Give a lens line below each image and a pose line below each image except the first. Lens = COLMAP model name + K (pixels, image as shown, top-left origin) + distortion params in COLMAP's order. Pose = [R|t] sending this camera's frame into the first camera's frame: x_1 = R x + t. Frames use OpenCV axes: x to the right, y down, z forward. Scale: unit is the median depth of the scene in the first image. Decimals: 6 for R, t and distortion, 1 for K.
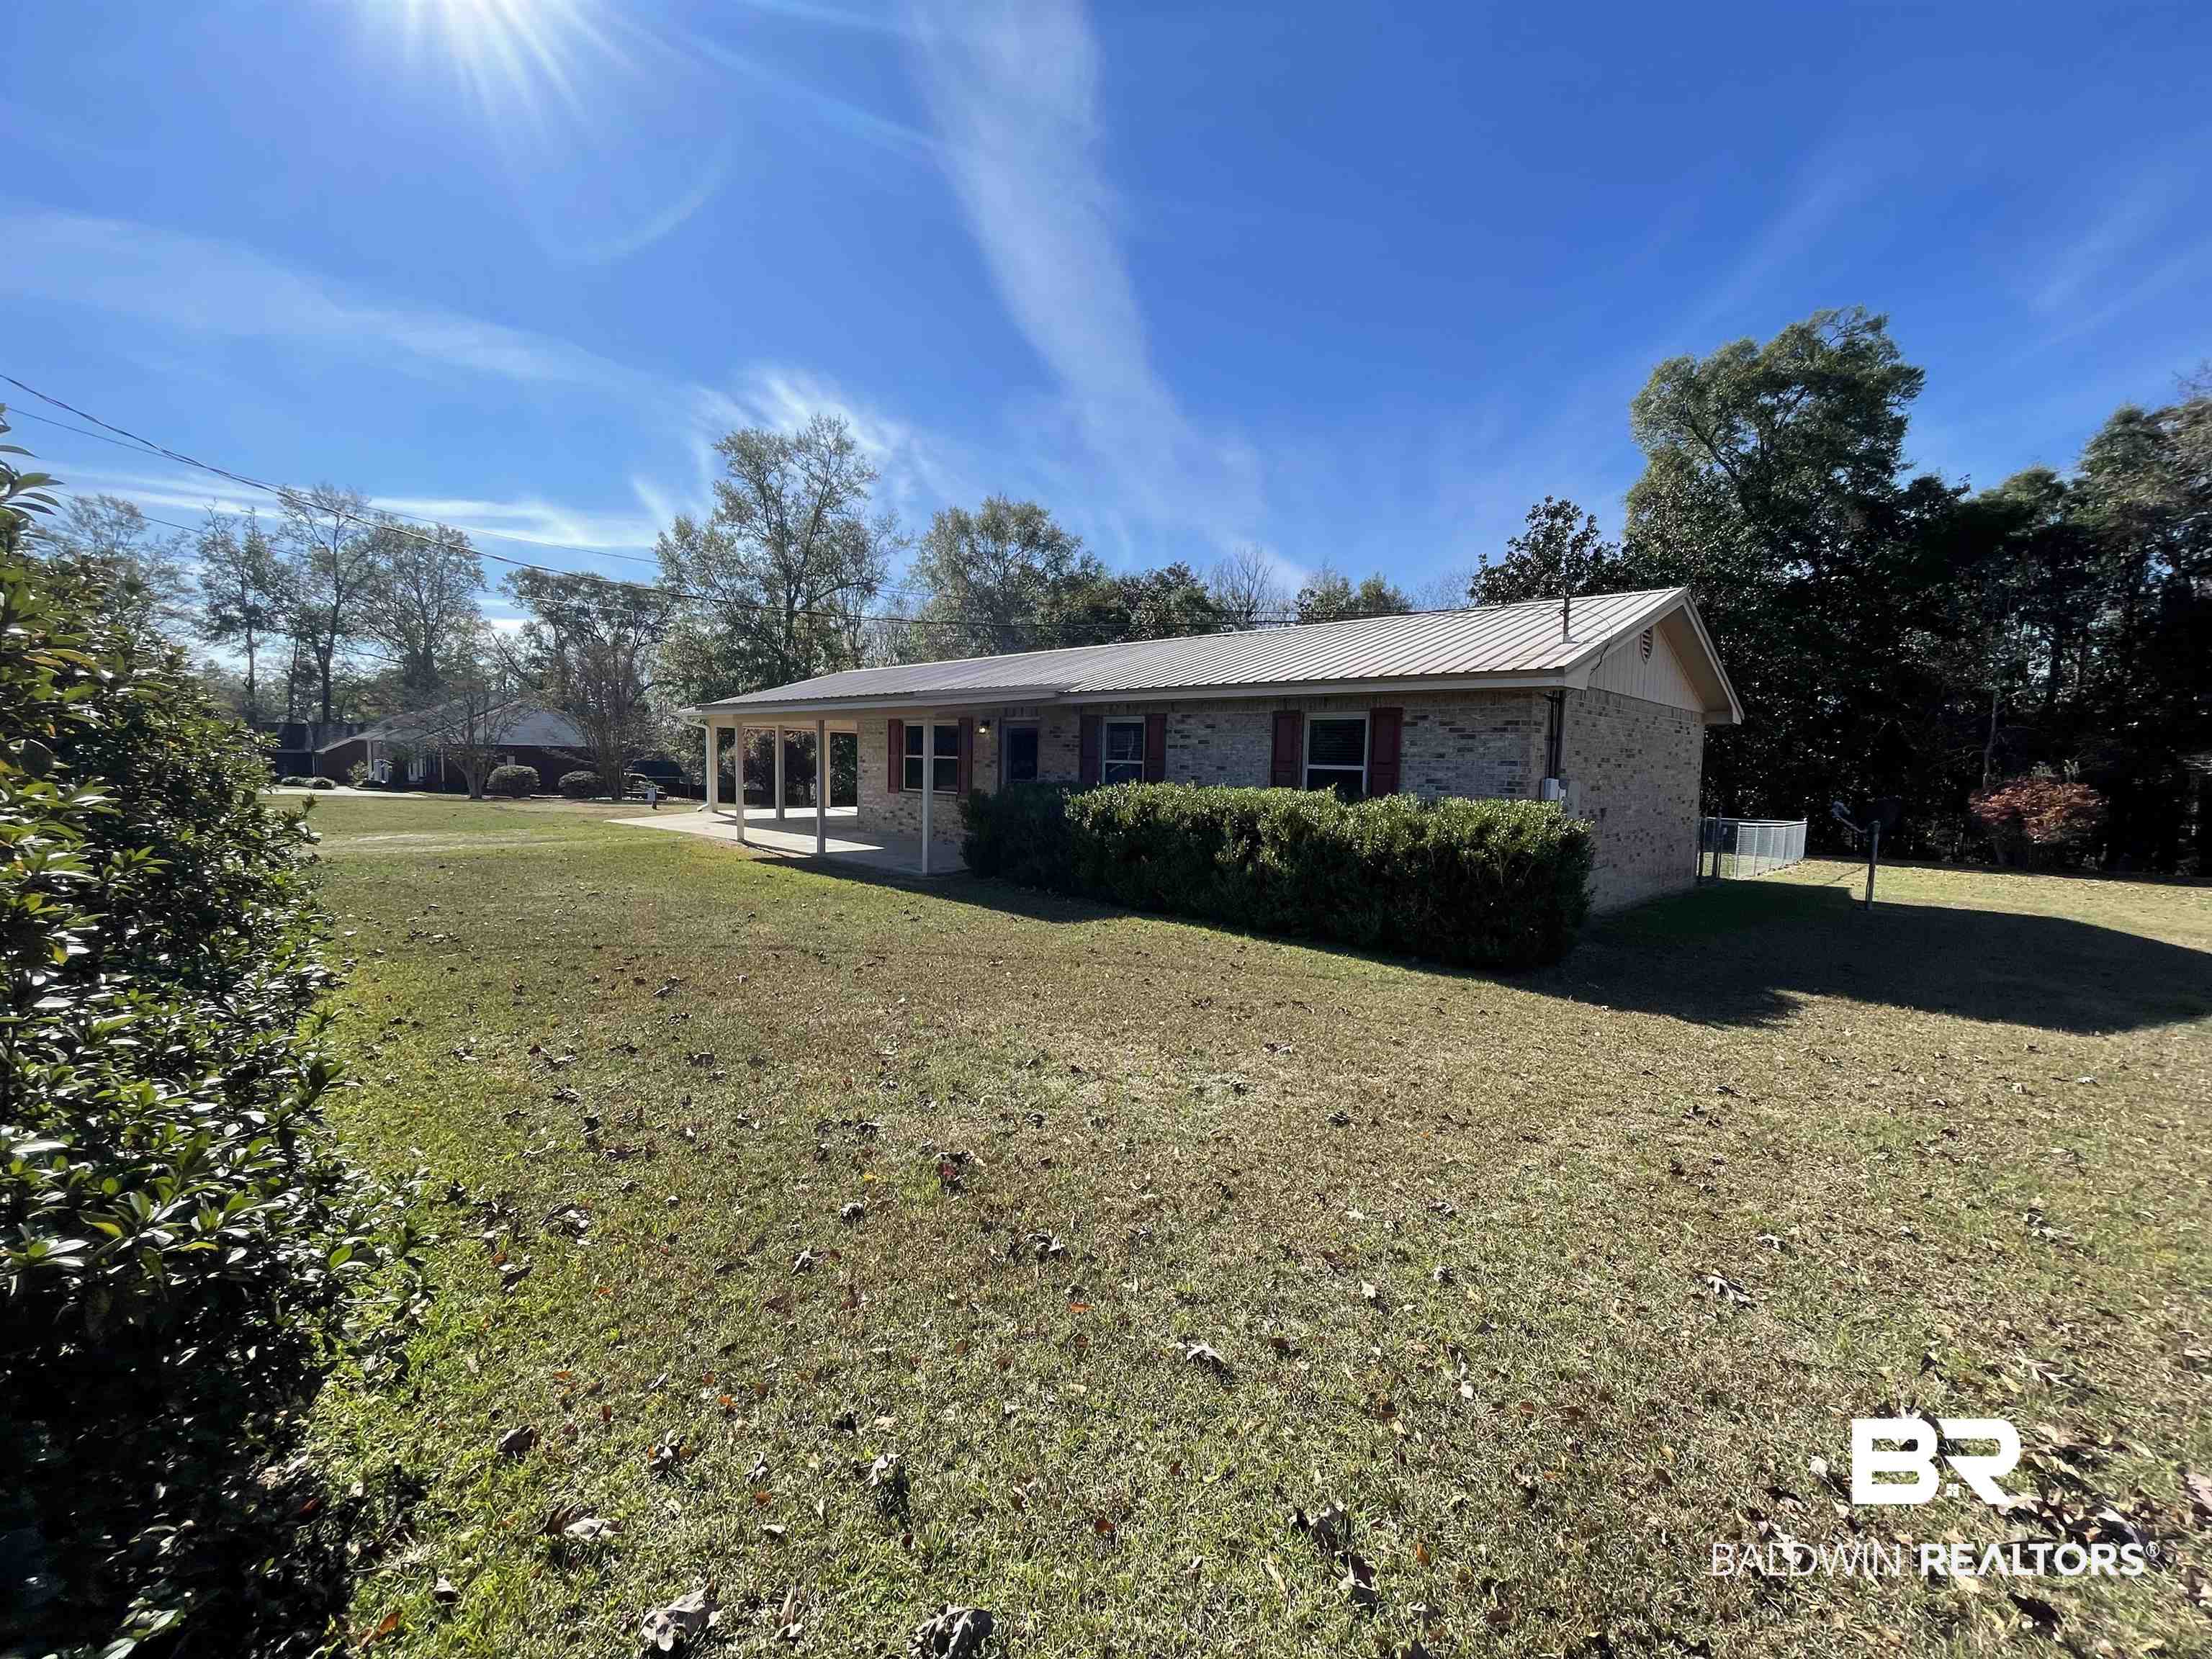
lens RADIAL K [[896.1, 0, 1099.9], [0, 896.1, 833.5], [0, 0, 1]] dist [-0.000304, -0.001236]
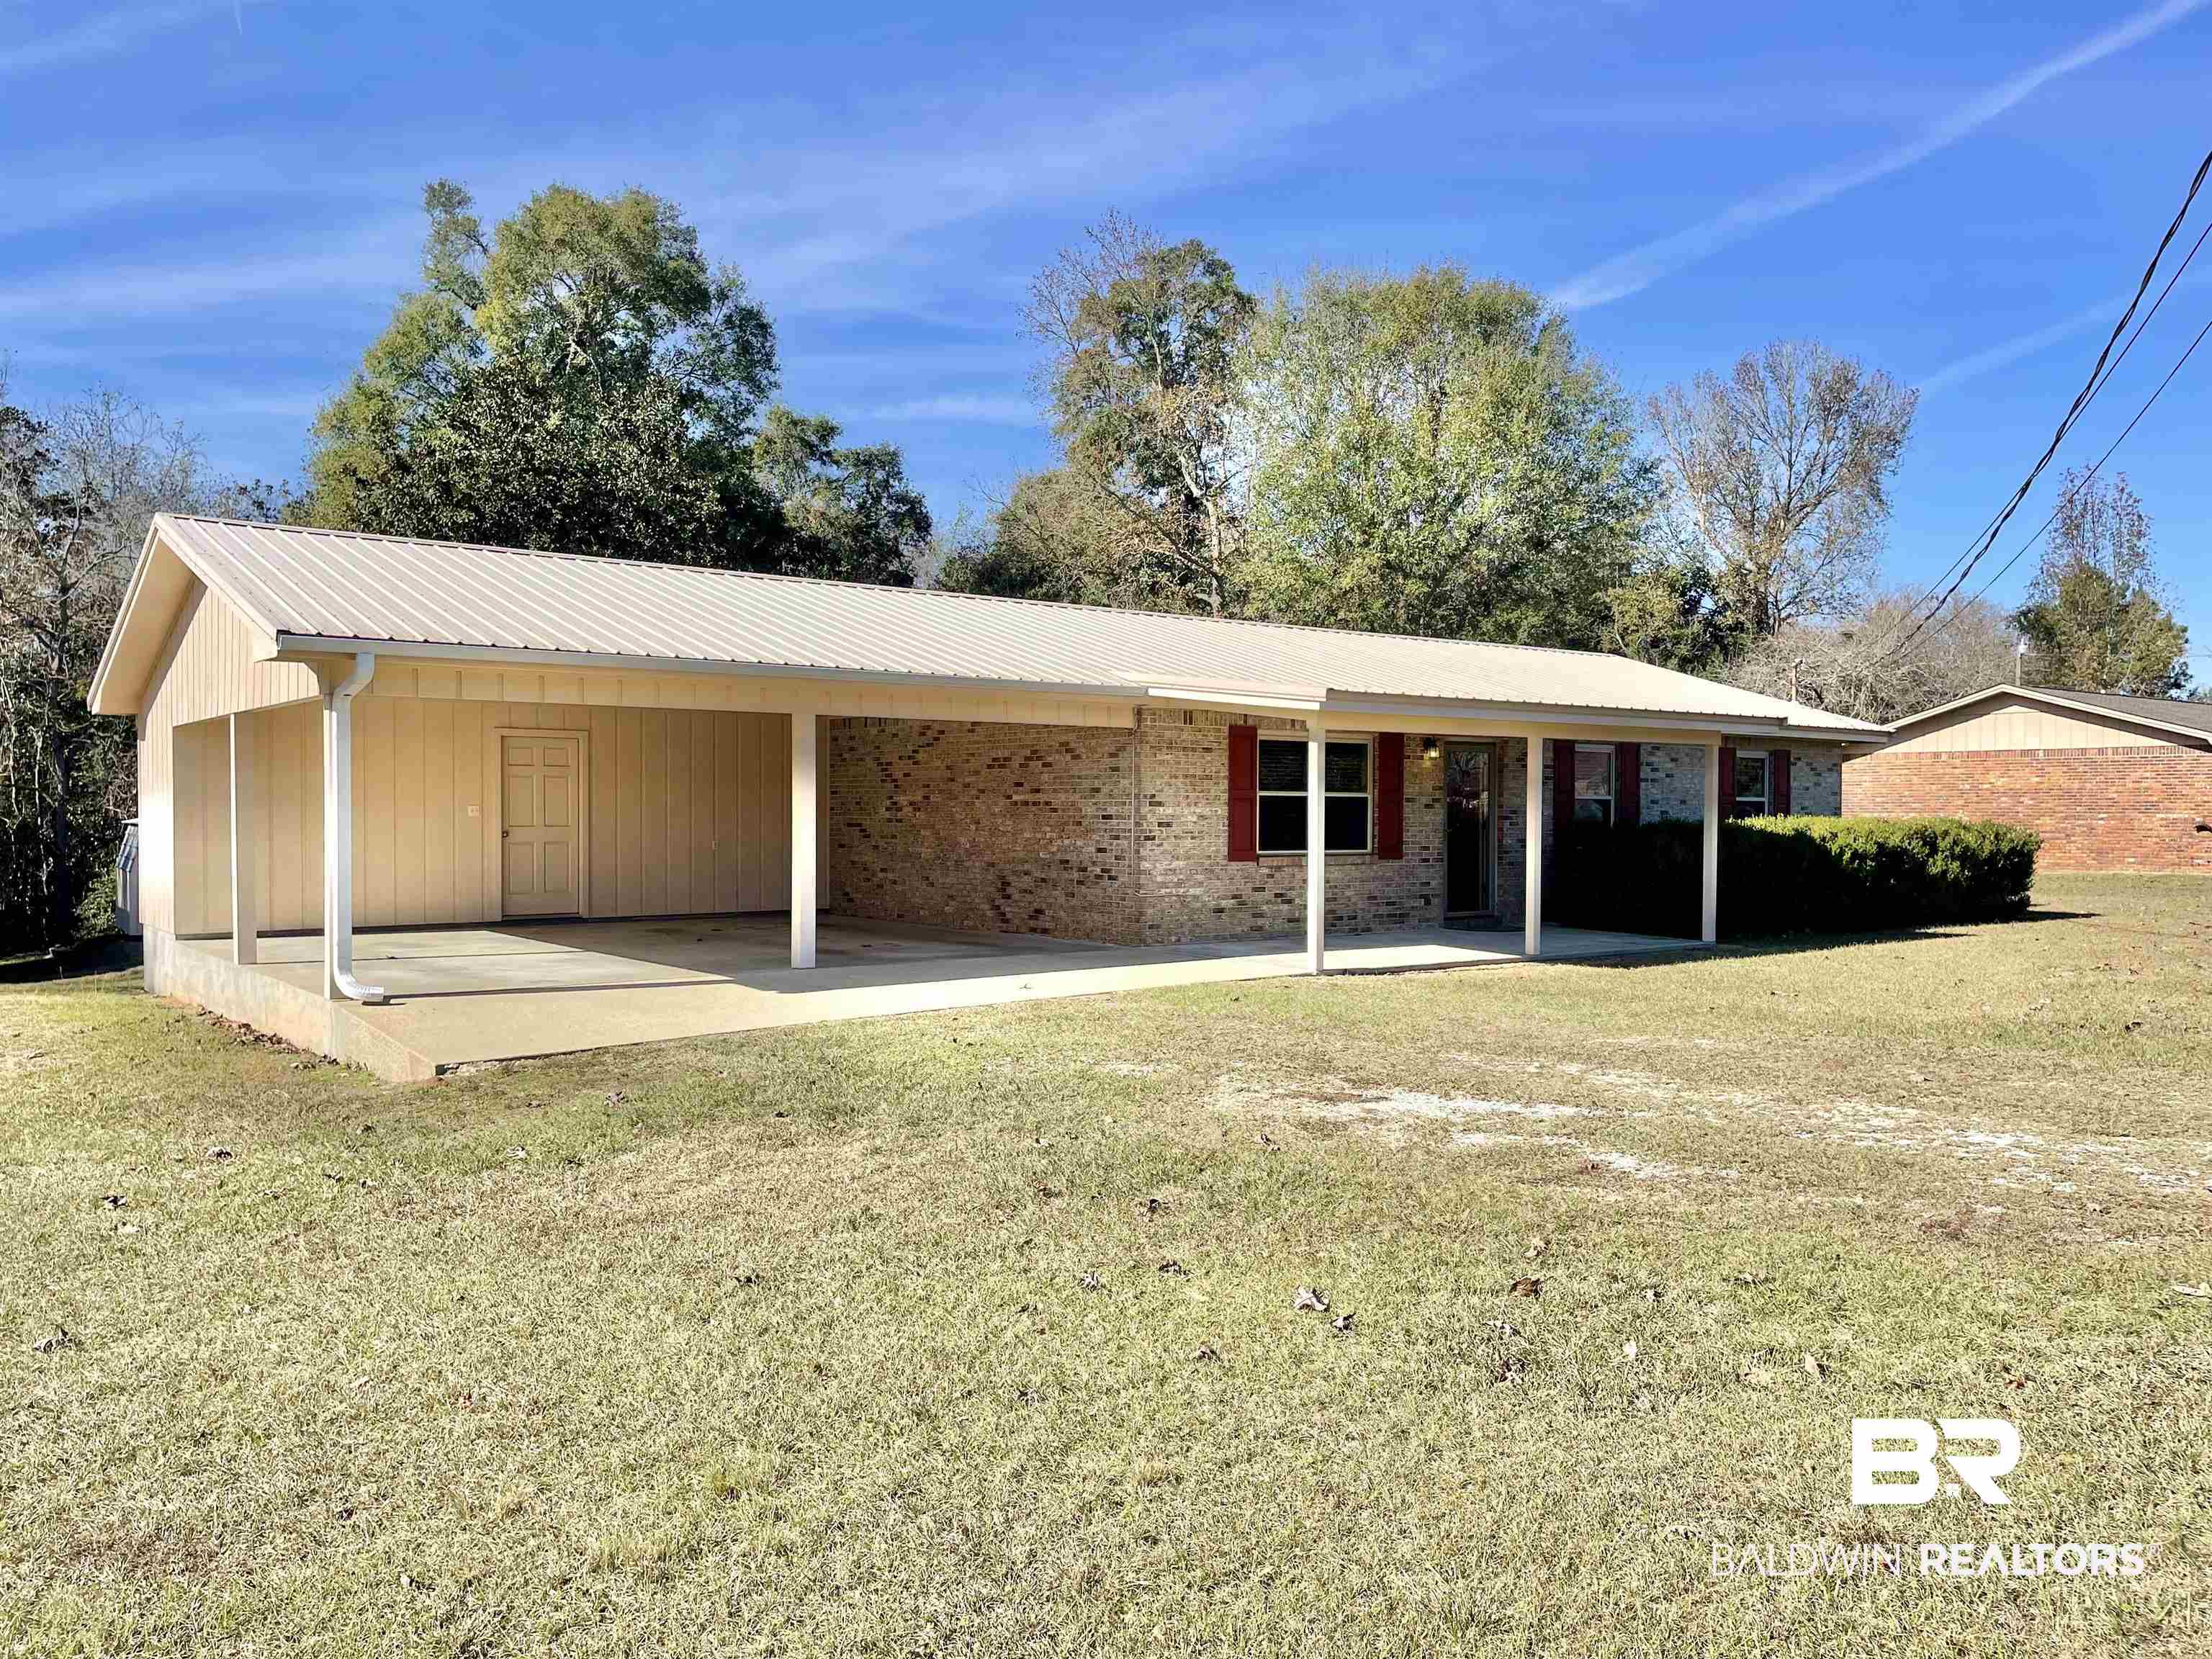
lens RADIAL K [[1676.7, 0, 1102.5], [0, 1676.7, 837.3], [0, 0, 1]] dist [0.096909, -0.126051]
pose [[0.155370, -0.036941, 0.987165, -1.789967], [0.081583, 0.996367, 0.024445, -0.130503], [-0.984482, 0.076738, 0.157820, 1.321431]]
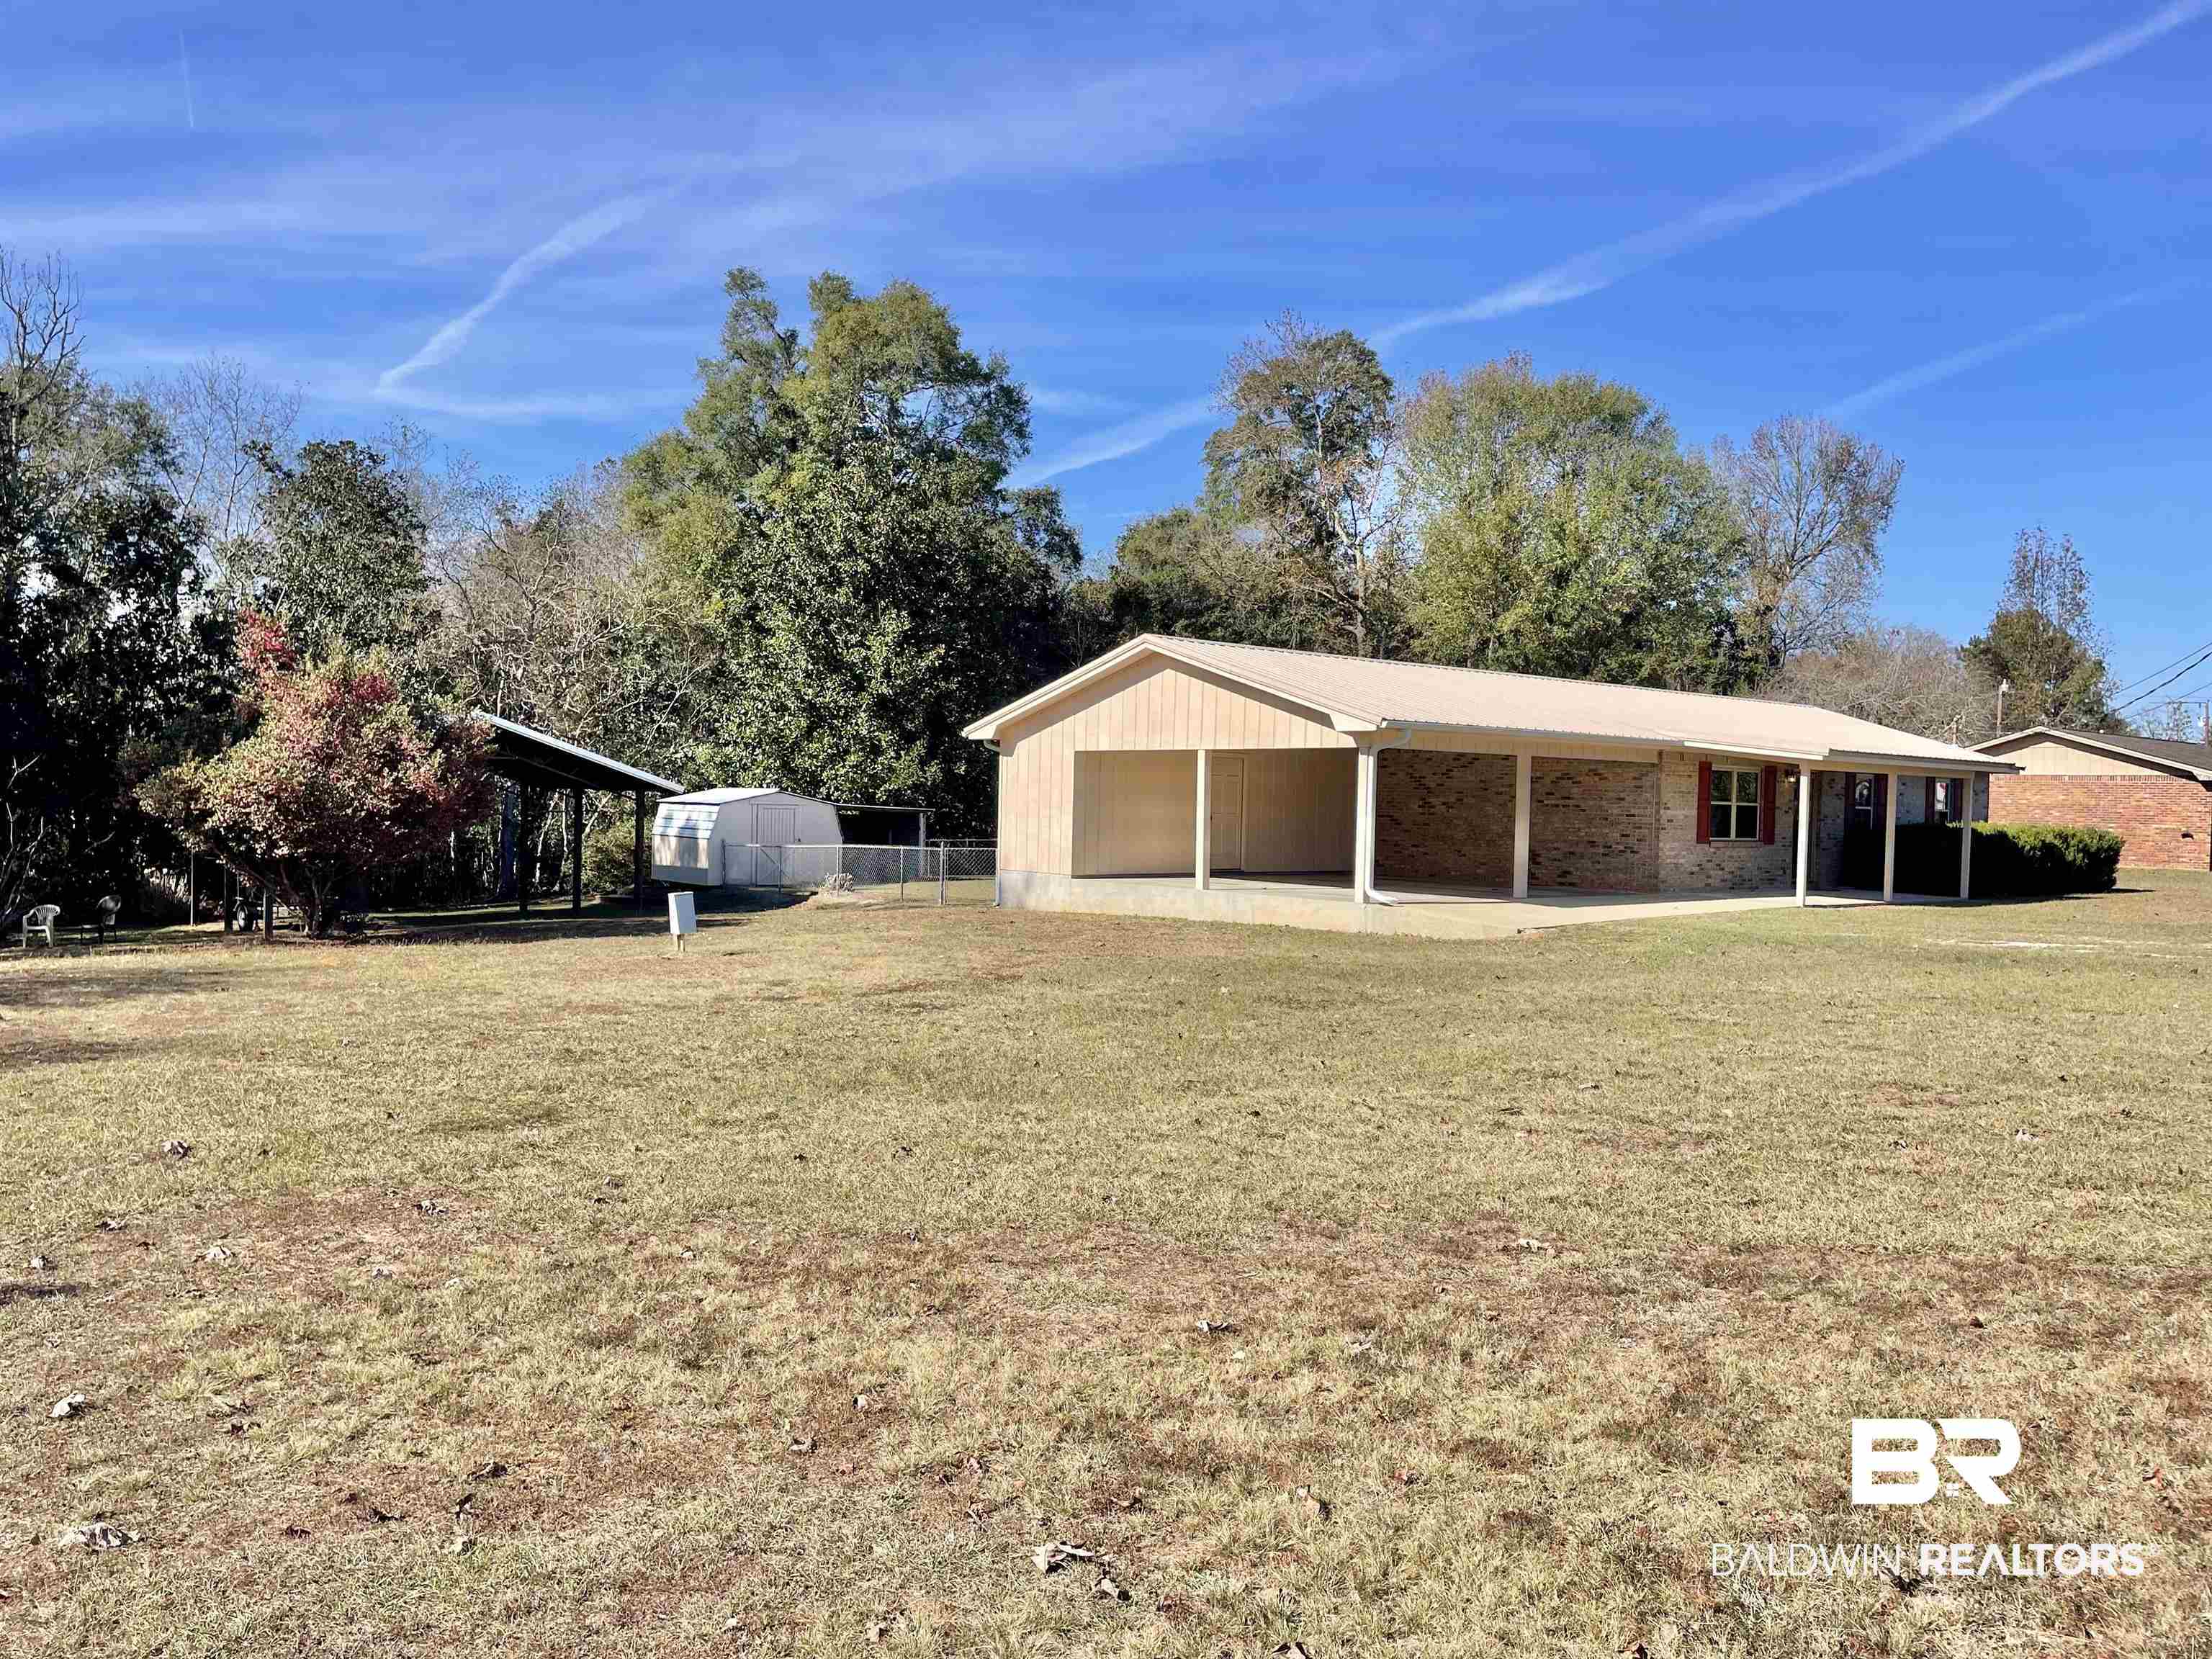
lens RADIAL K [[1676.7, 0, 1106.4], [0, 1676.7, 840.2], [0, 0, 1]] dist [0.096909, -0.126051]
pose [[0.096061, -0.042013, 0.994488, -2.843459], [0.061131, 0.997472, 0.036234, -0.210074], [-0.993497, 0.057313, 0.098386, 2.046304]]
